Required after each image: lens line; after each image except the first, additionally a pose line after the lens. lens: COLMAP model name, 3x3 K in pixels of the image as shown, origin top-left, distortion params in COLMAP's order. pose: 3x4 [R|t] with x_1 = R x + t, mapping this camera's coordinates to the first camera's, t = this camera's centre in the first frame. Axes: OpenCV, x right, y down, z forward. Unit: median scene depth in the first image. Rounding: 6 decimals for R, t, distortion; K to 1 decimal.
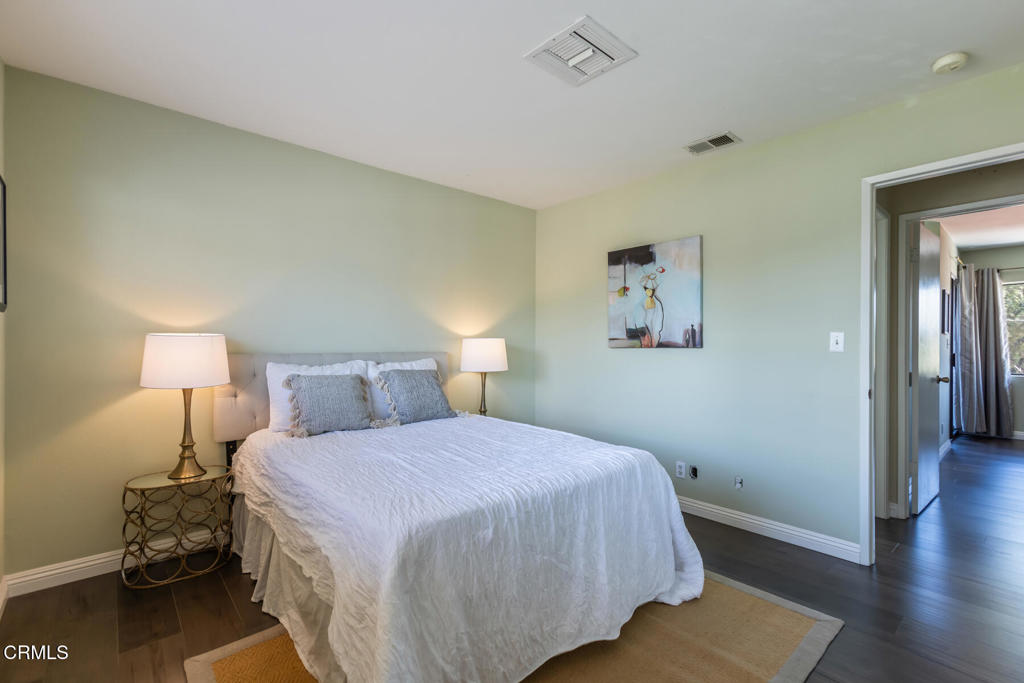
lens RADIAL K [[459.0, 0, 512.2], [0, 459.0, 345.2], [0, 0, 1]] dist [-0.009601, 0.002837]
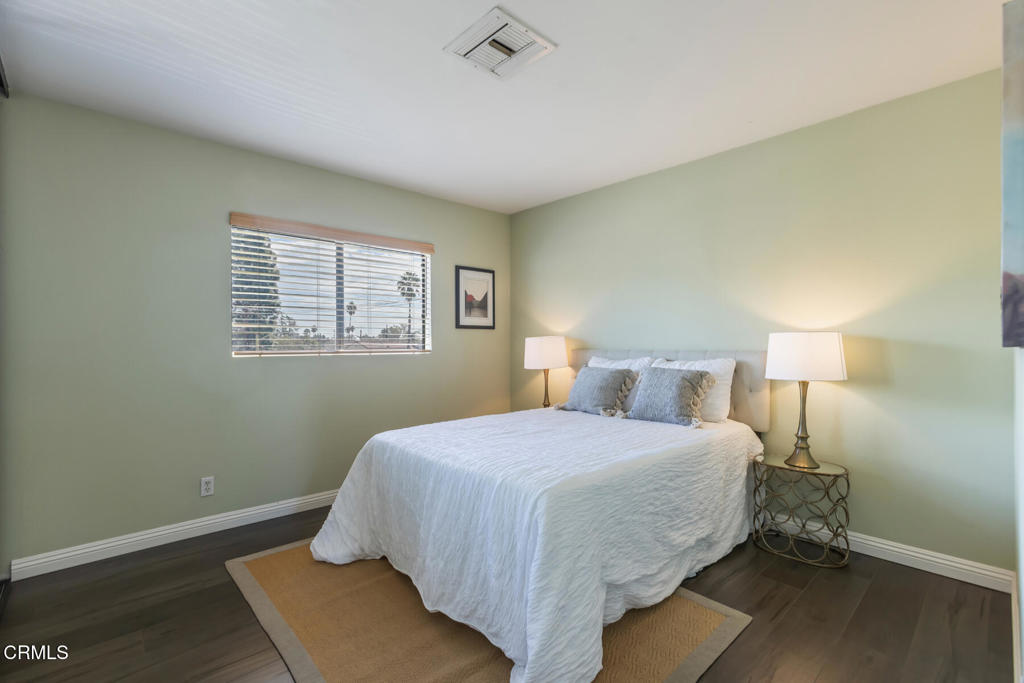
lens RADIAL K [[459.0, 0, 512.3], [0, 459.0, 342.2], [0, 0, 1]] dist [-0.009601, 0.002837]
pose [[0.040072, -0.006004, -0.999179, 0.334672], [0.006902, 0.999960, -0.005731, 0.000961], [0.999173, -0.006666, 0.040111, 0.289847]]
